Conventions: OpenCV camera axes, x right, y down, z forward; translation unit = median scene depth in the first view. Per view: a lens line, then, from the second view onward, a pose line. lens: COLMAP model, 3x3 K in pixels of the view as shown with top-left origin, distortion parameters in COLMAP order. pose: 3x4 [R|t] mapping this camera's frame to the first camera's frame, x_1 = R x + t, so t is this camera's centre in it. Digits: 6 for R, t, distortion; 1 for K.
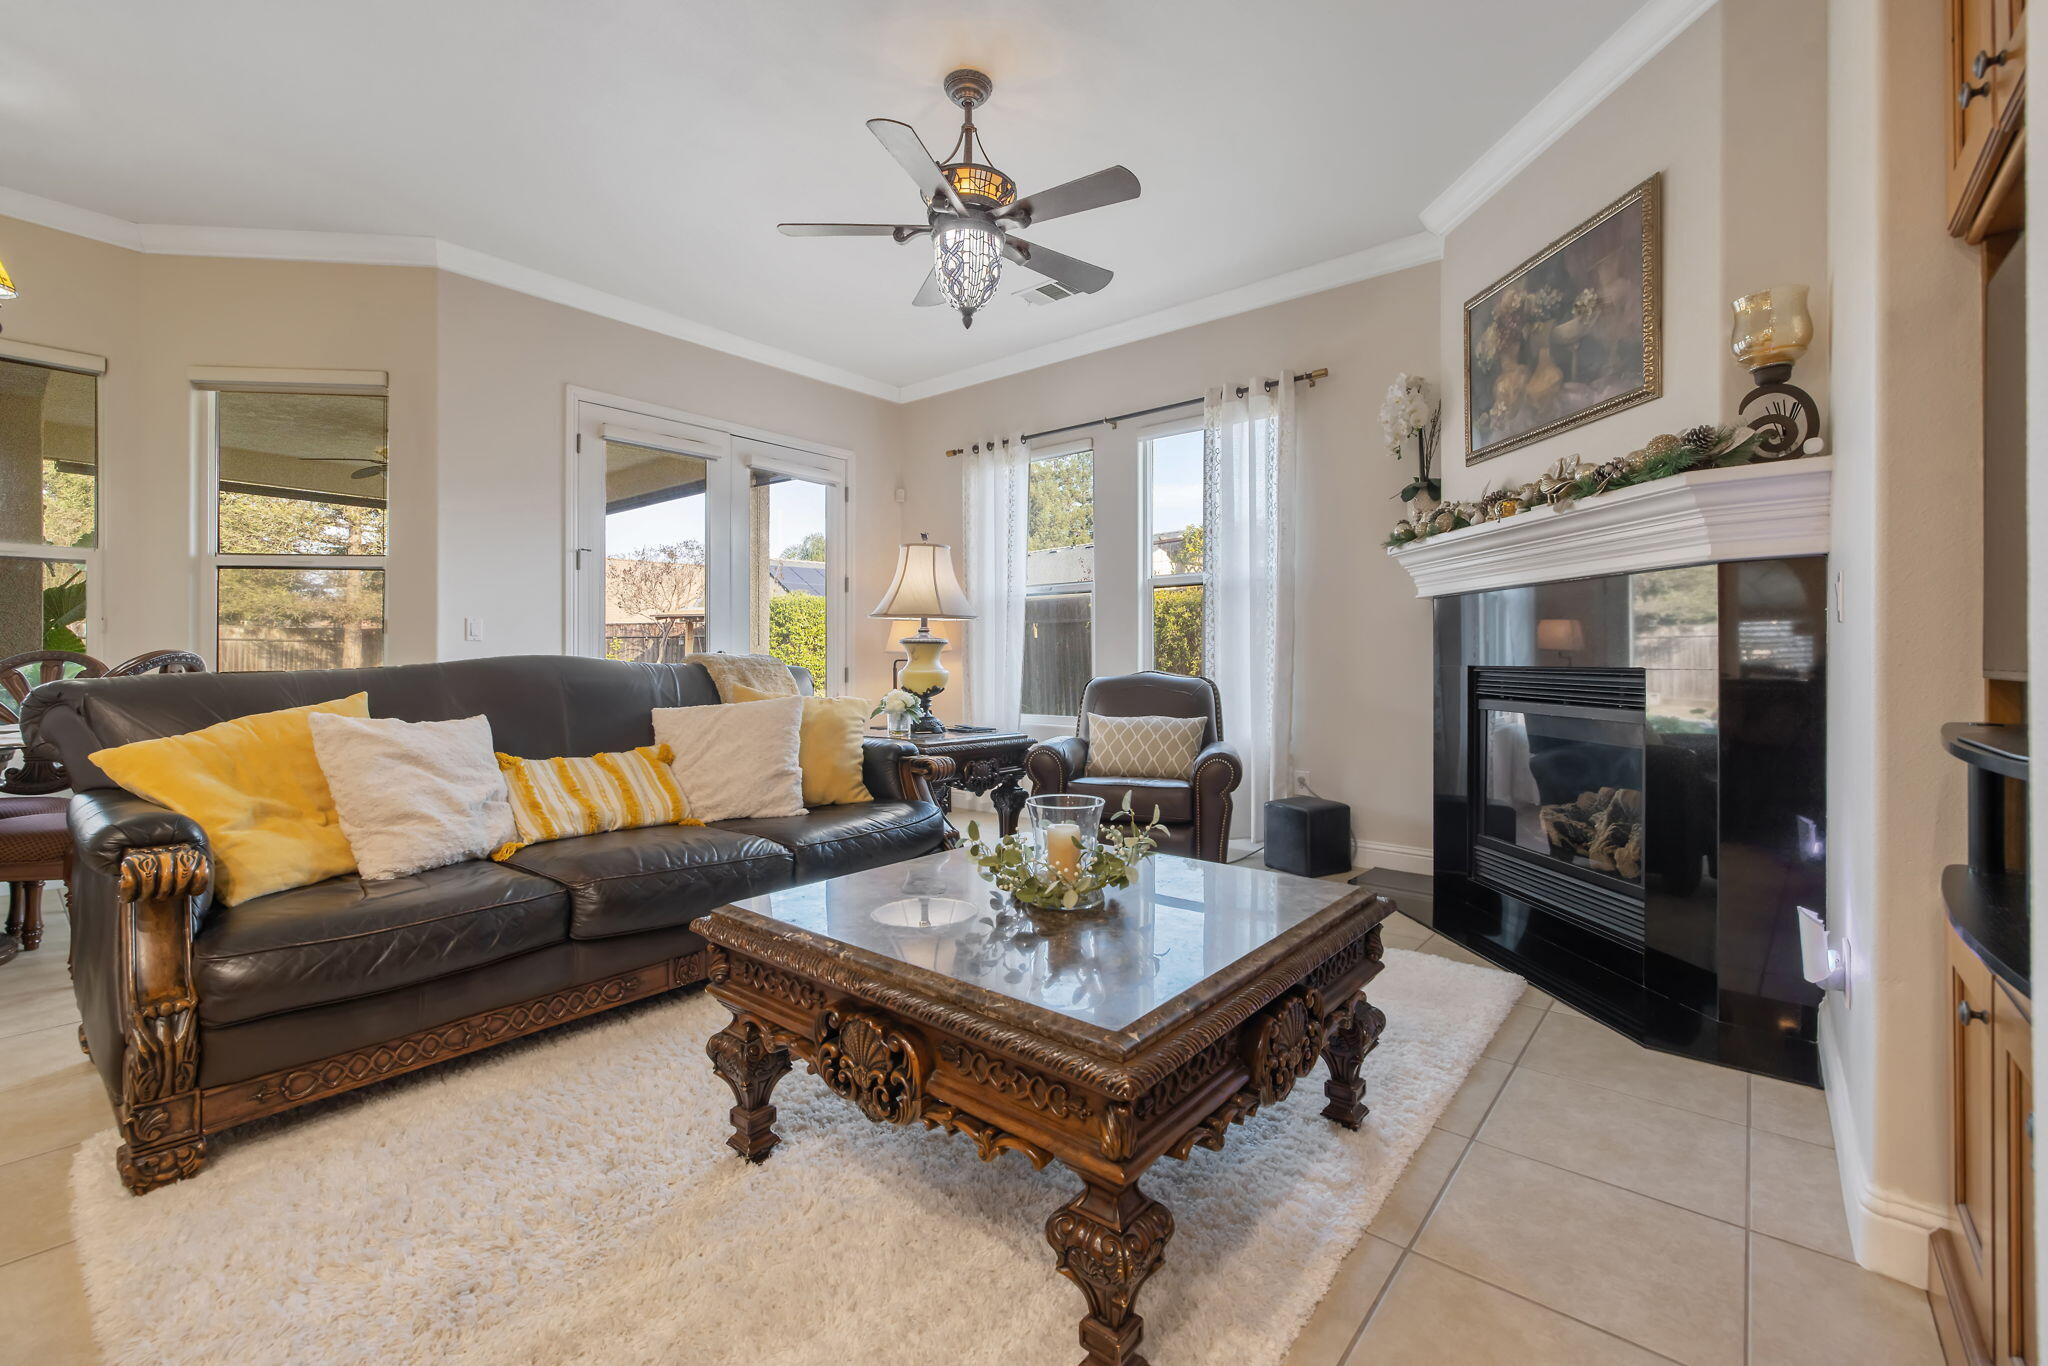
lens RADIAL K [[872.4, 0, 1030.8], [0, 872.4, 661.7], [0, 0, 1]] dist [0.007286, 0.000116]
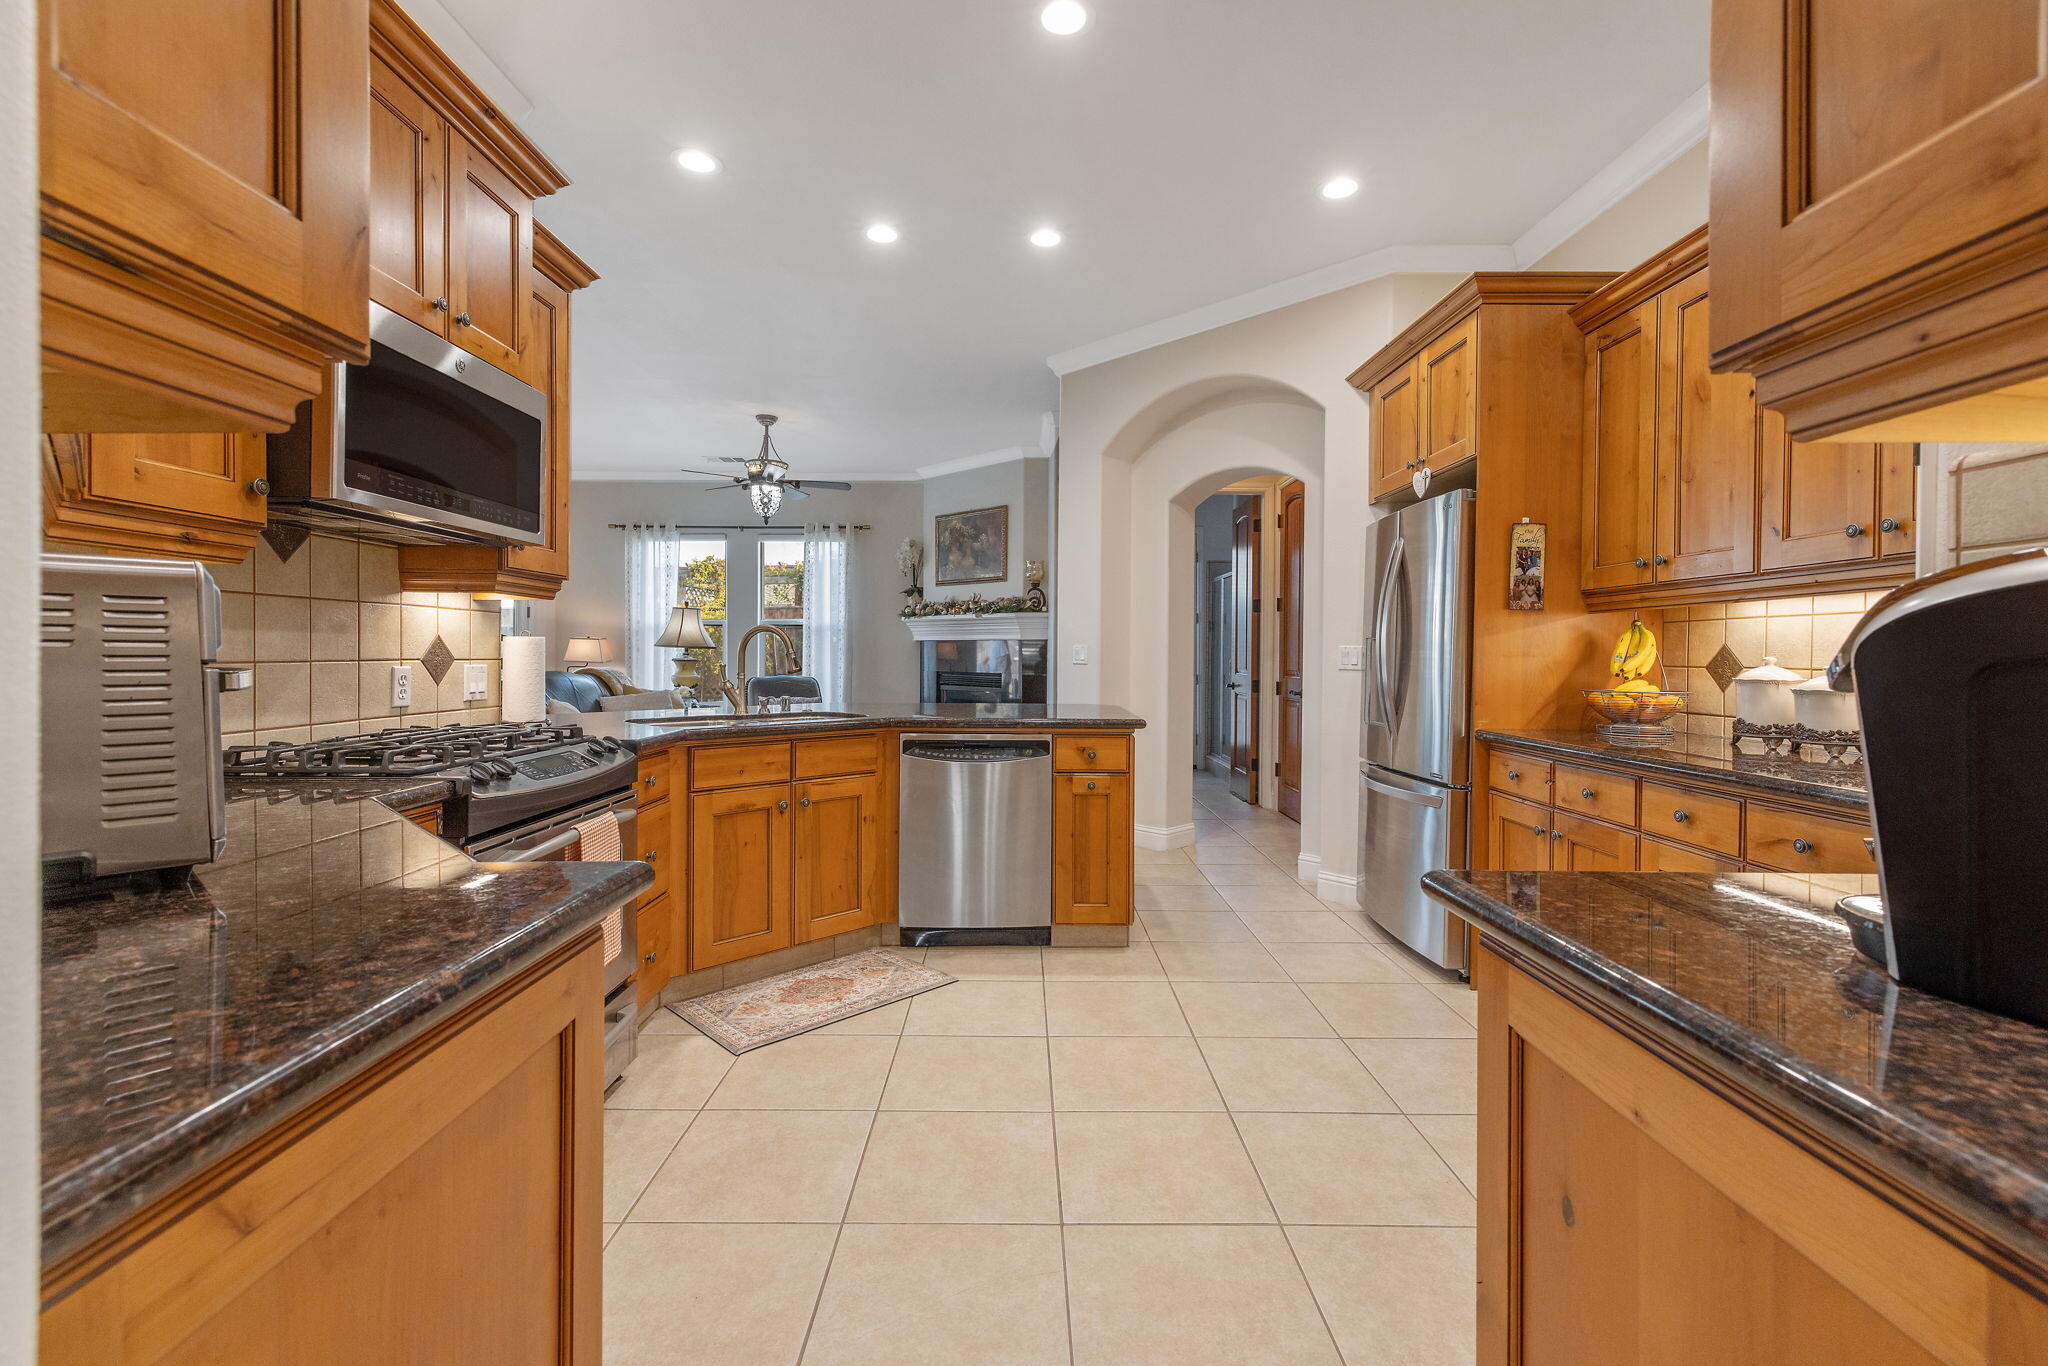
lens RADIAL K [[913.5, 0, 1015.8], [0, 913.5, 670.8], [0, 0, 1]] dist [-0.007007, 0.002260]
pose [[0.777586, -0.002400, 0.628772, -0.933183], [-0.006248, 0.999914, 0.011543, -0.029013], [-0.628745, -0.012905, 0.777504, -1.107060]]
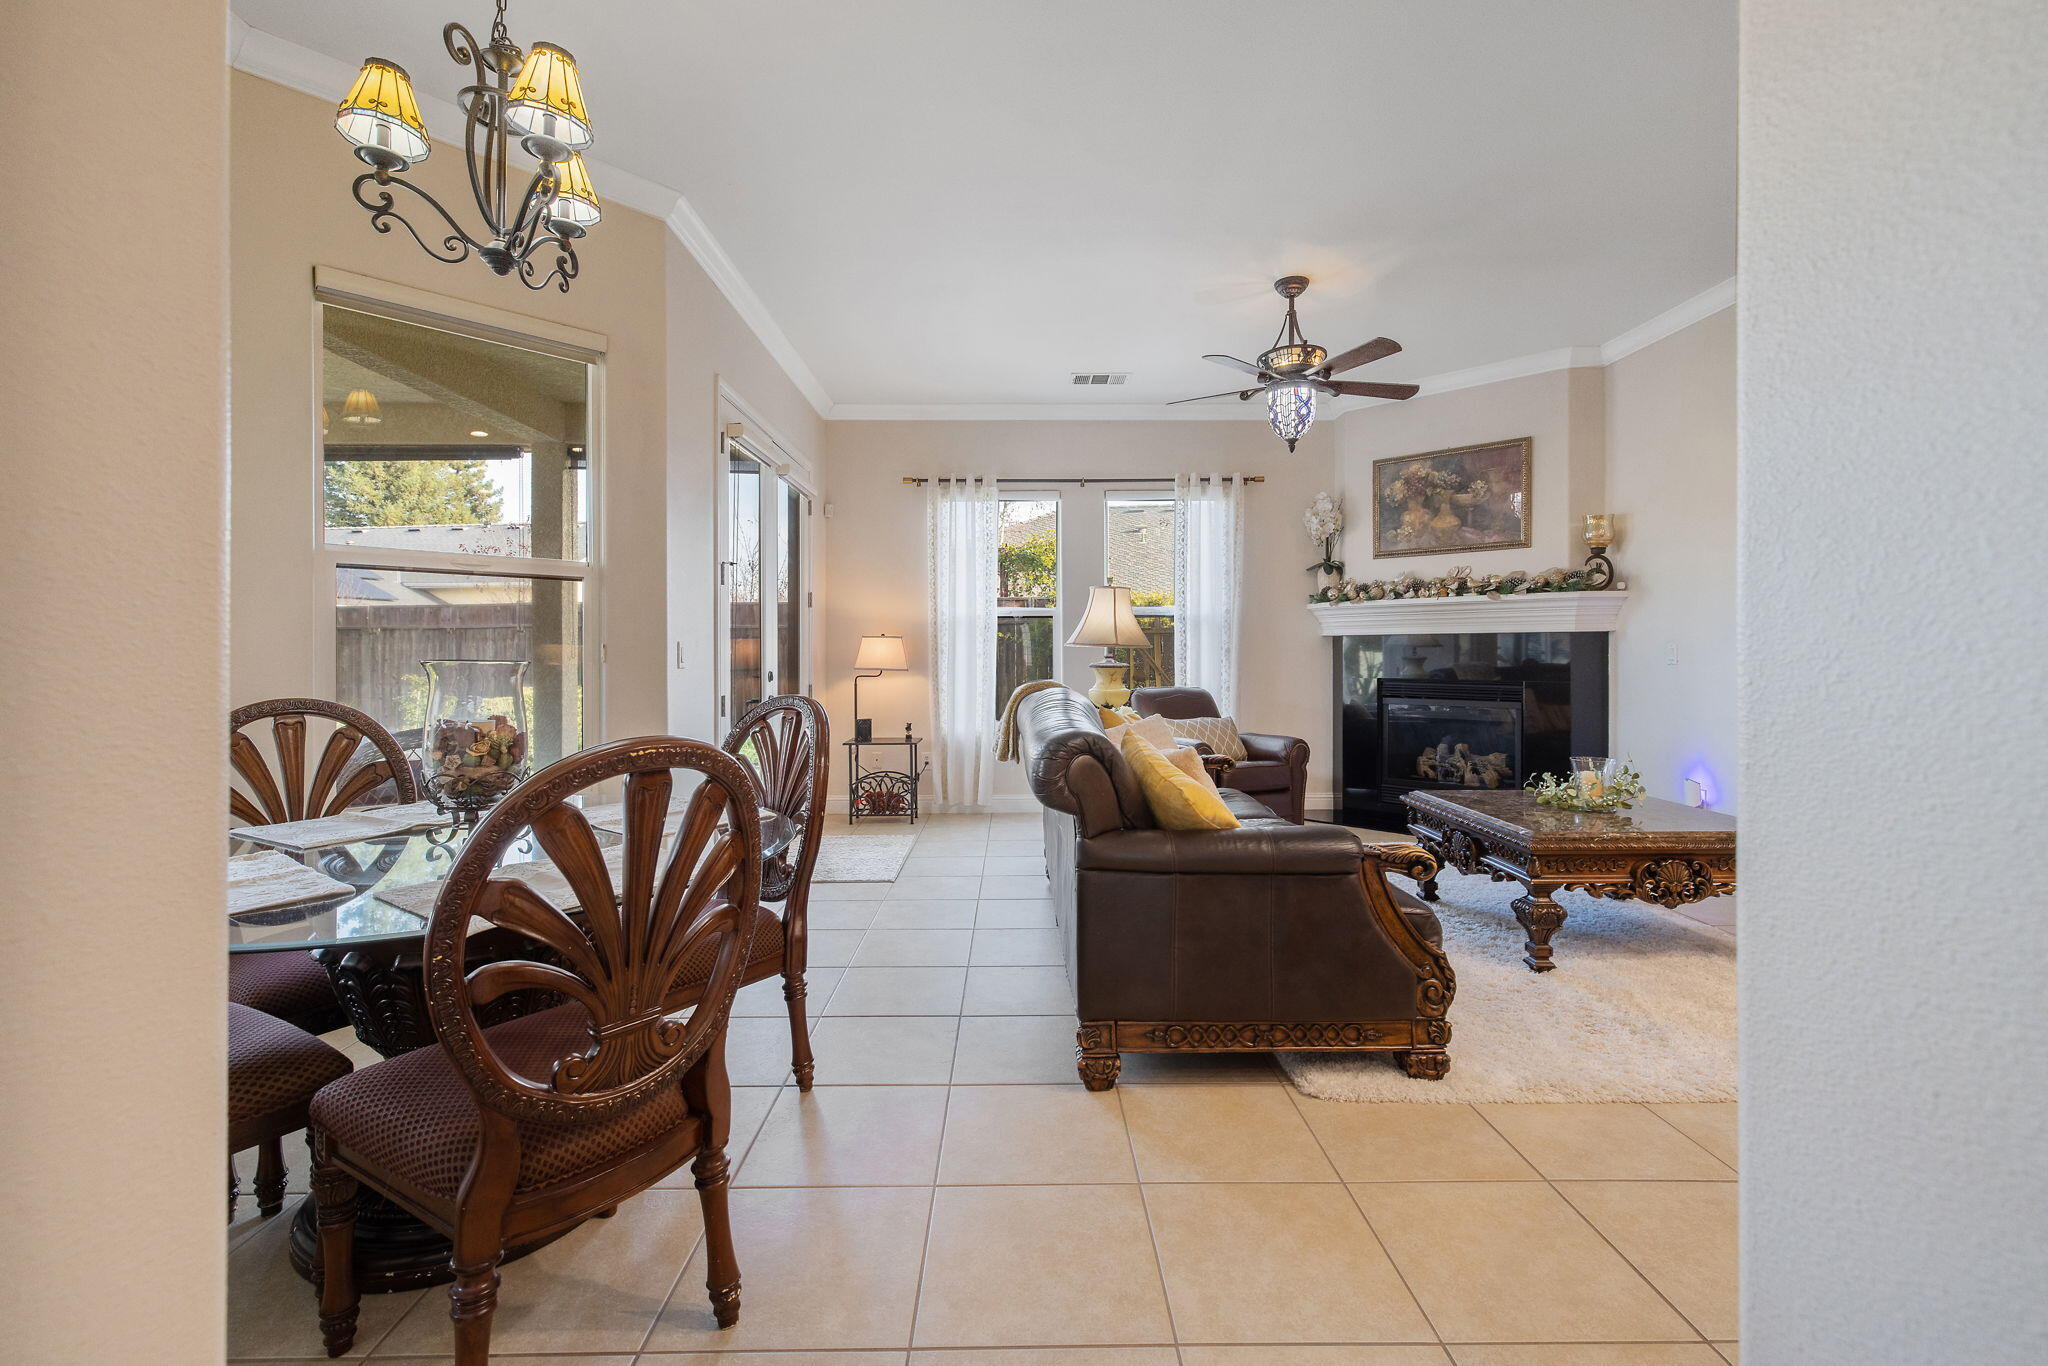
lens RADIAL K [[913.5, 0, 1028.3], [0, 913.5, 665.8], [0, 0, 1]] dist [-0.007007, 0.002260]
pose [[0.777716, -0.005115, 0.628594, -1.191823], [0.001602, 0.999980, 0.006156, -0.033559], [-0.628613, -0.003781, 0.777709, 0.067035]]
